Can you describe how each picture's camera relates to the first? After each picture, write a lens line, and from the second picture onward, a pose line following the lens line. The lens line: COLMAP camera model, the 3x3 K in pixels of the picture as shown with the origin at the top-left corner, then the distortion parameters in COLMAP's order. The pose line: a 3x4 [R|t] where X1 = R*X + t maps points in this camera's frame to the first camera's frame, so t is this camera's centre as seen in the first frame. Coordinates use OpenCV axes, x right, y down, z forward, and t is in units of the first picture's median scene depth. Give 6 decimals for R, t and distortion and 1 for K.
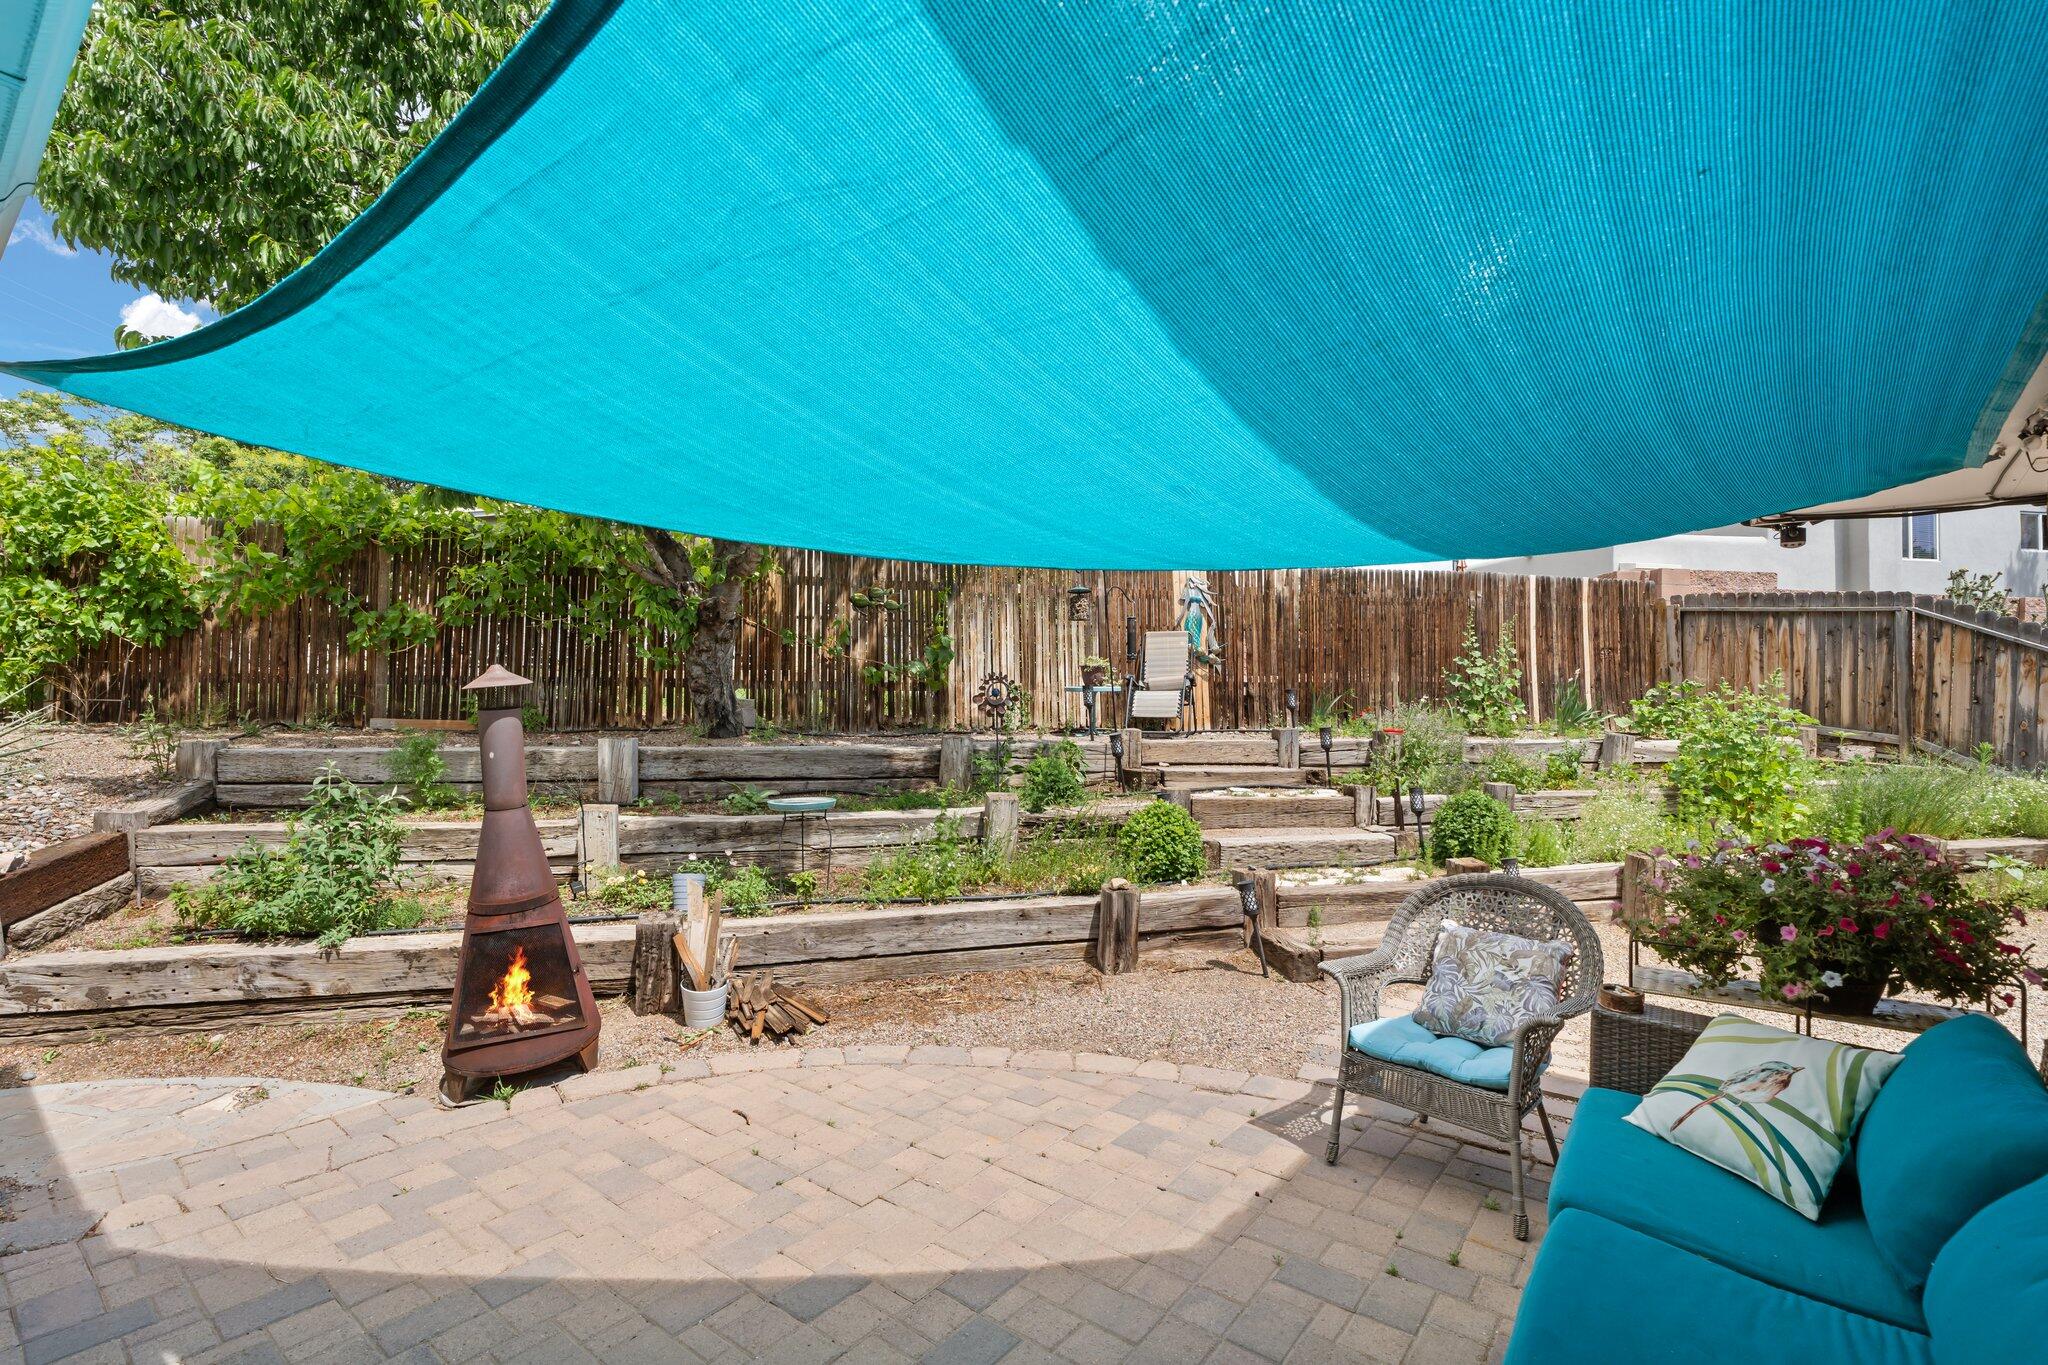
lens RADIAL K [[921.7, 0, 1024.3], [0, 921.7, 685.5], [0, 0, 1]] dist [-0.024411, 0.013866]
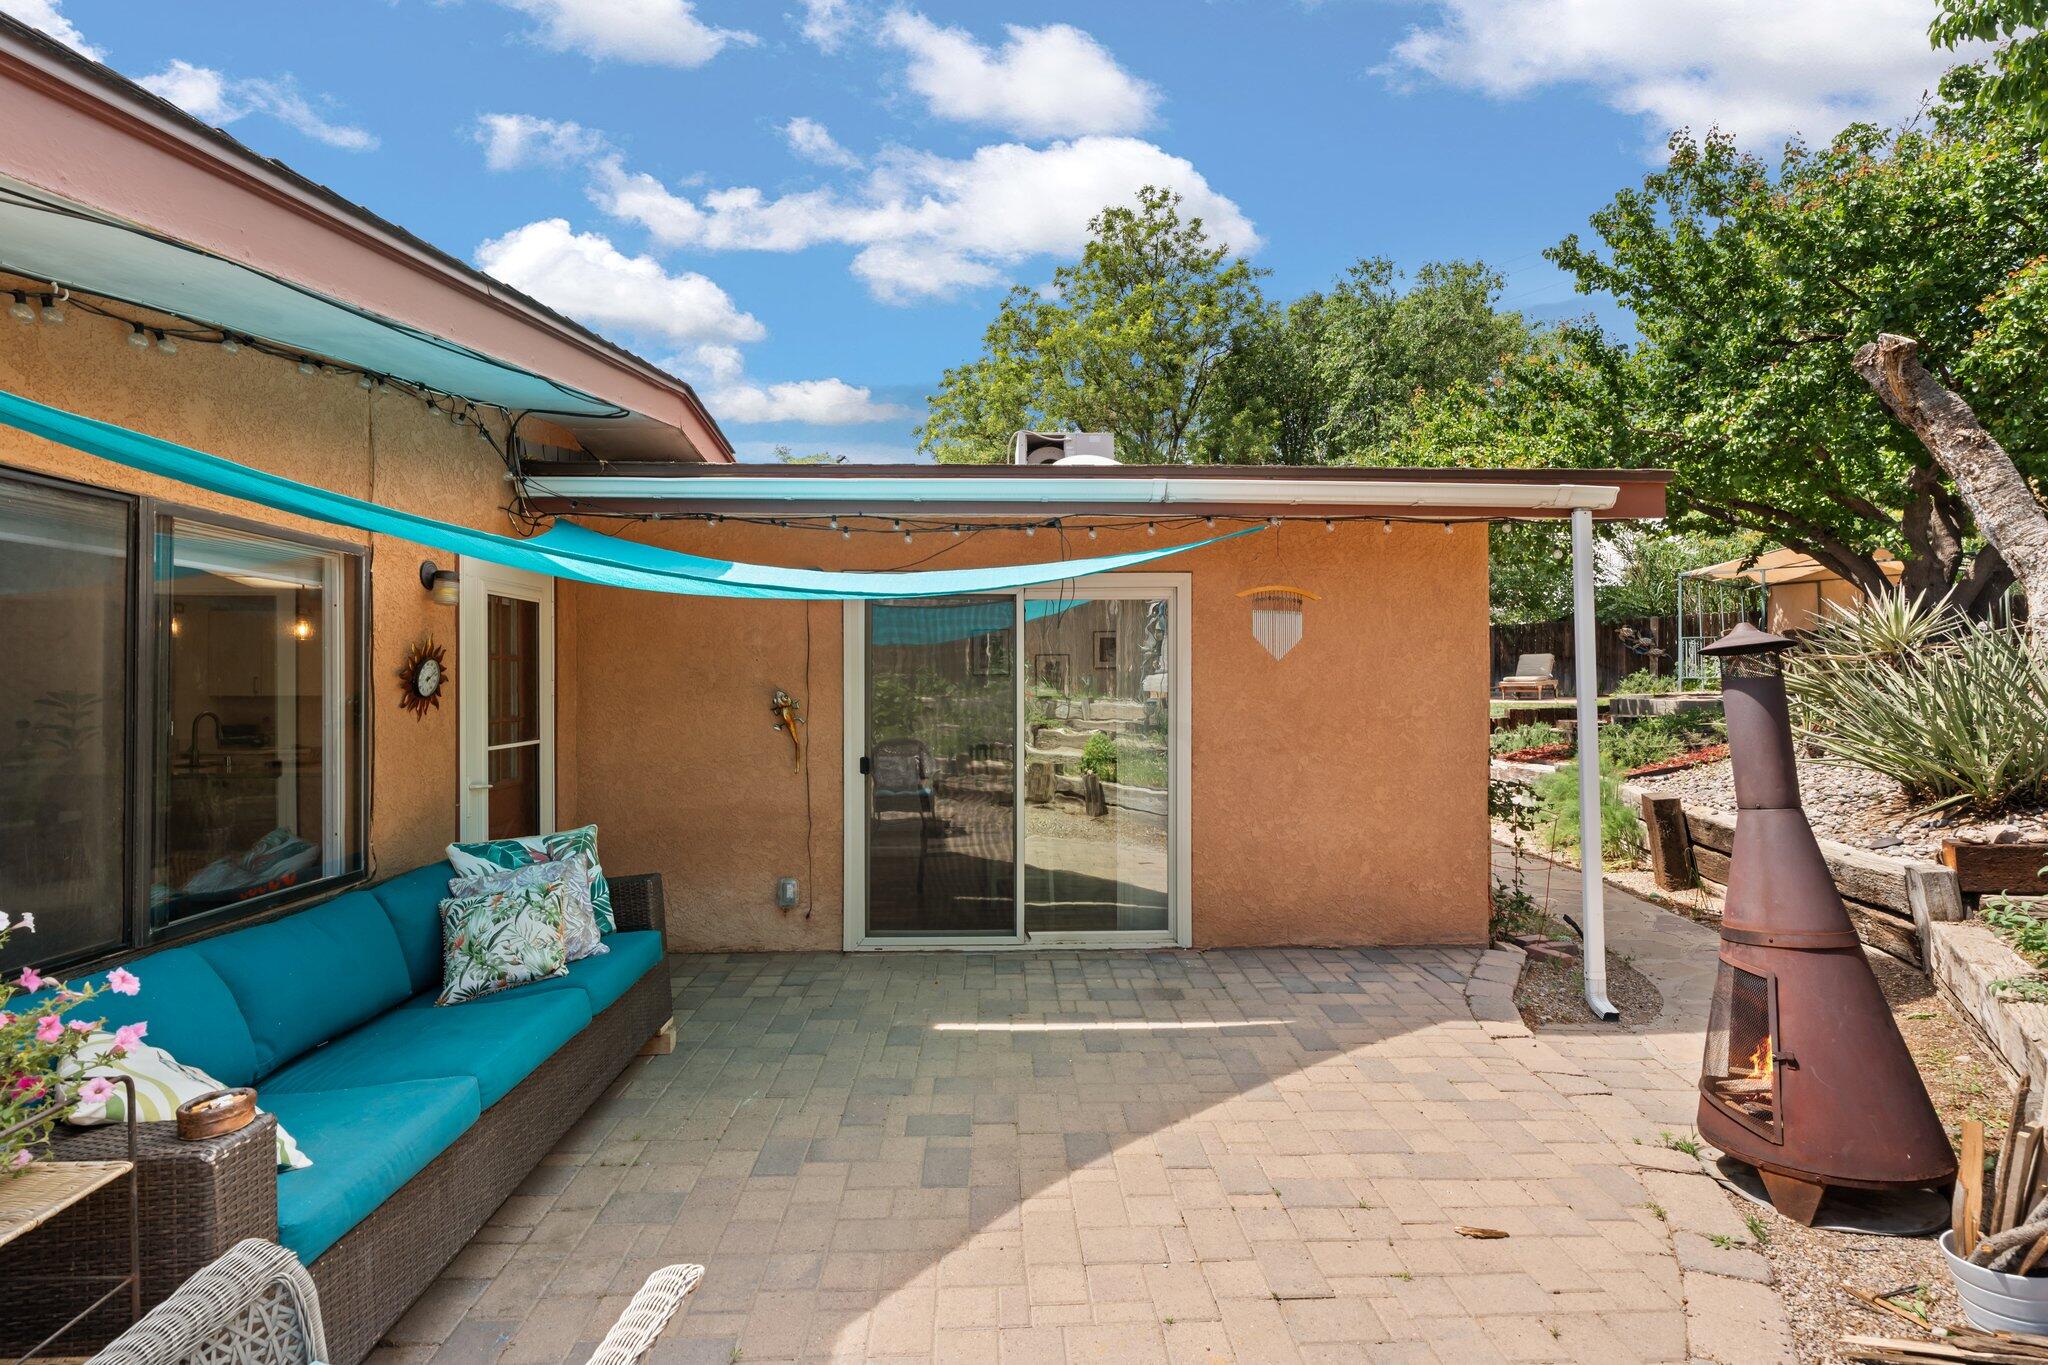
lens RADIAL K [[921.7, 0, 1024.3], [0, 921.7, 685.5], [0, 0, 1]] dist [-0.024411, 0.013866]
pose [[-0.767962, -0.001206, -0.640494, 0.598122], [0.010411, 0.999843, -0.014365, 0.051692], [0.640410, -0.017700, -0.767829, 1.794881]]
